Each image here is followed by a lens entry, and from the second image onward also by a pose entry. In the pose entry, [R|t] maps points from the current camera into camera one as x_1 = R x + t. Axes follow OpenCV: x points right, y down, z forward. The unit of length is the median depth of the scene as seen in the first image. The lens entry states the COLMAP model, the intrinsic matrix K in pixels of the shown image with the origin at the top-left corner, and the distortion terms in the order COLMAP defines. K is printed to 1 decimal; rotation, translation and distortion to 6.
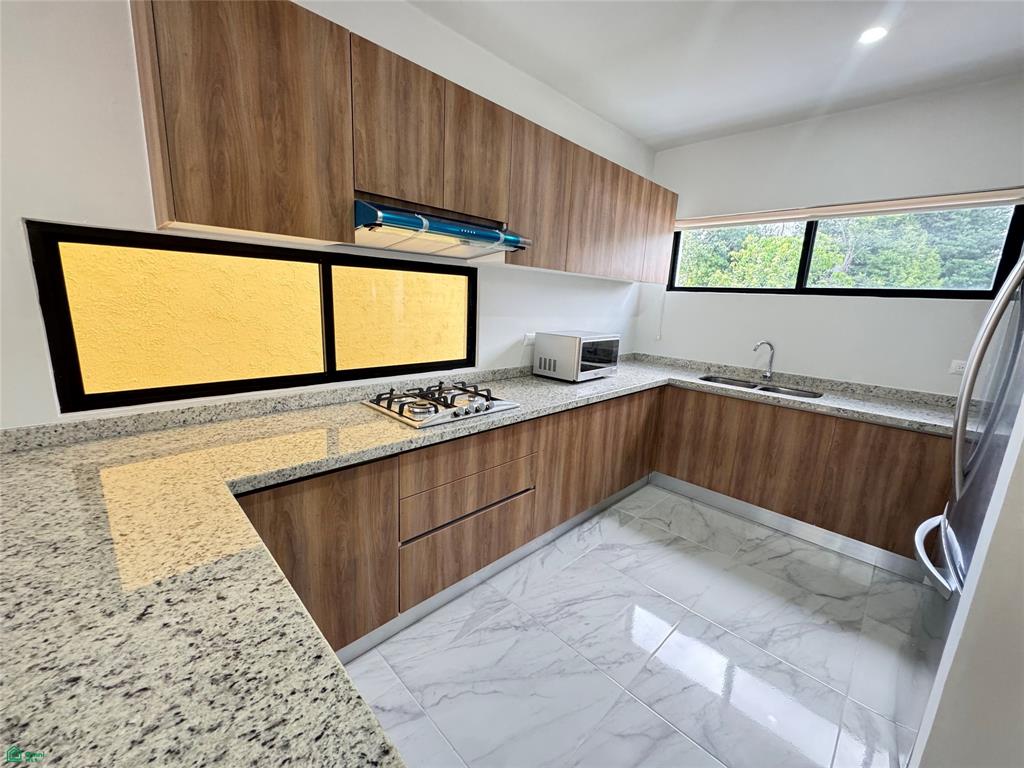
lens RADIAL K [[410.2, 0, 512.0], [0, 410.2, 384.0], [0, 0, 1]] dist [0.000537, -0.000405]
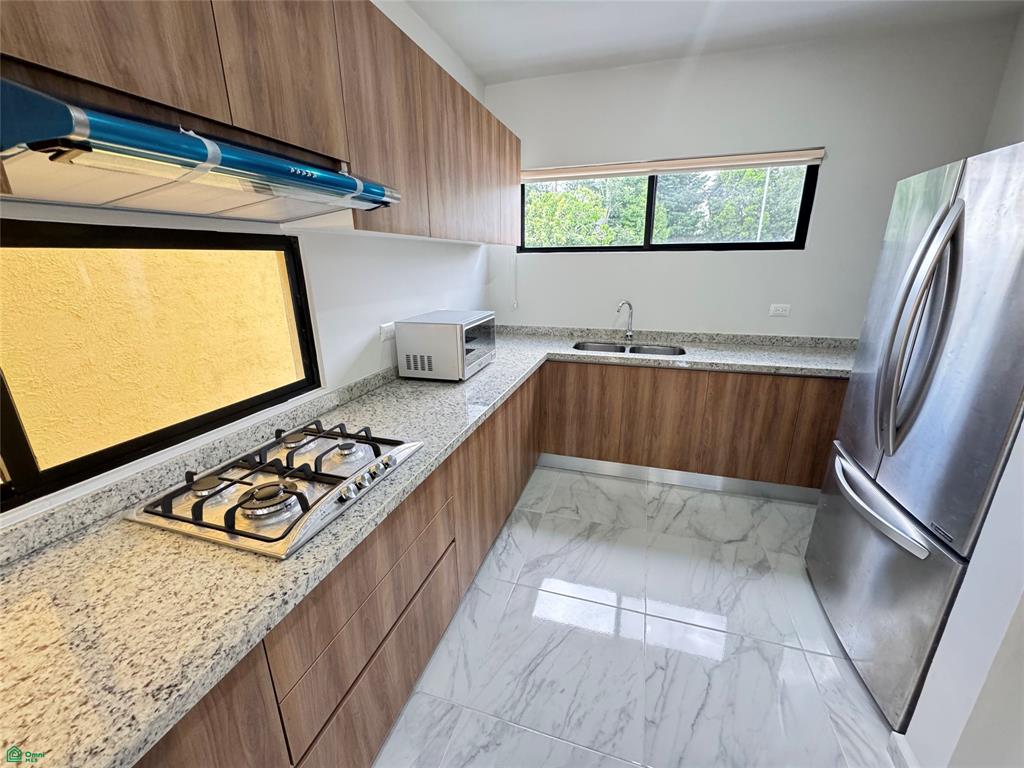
lens RADIAL K [[410.2, 0, 512.0], [0, 410.2, 384.0], [0, 0, 1]] dist [0.000537, -0.000405]
pose [[0.887123, -0.186276, 0.422273, -0.096318], [0.144976, 0.981092, 0.128216, -0.088678], [-0.438172, -0.052524, 0.897355, 0.261892]]
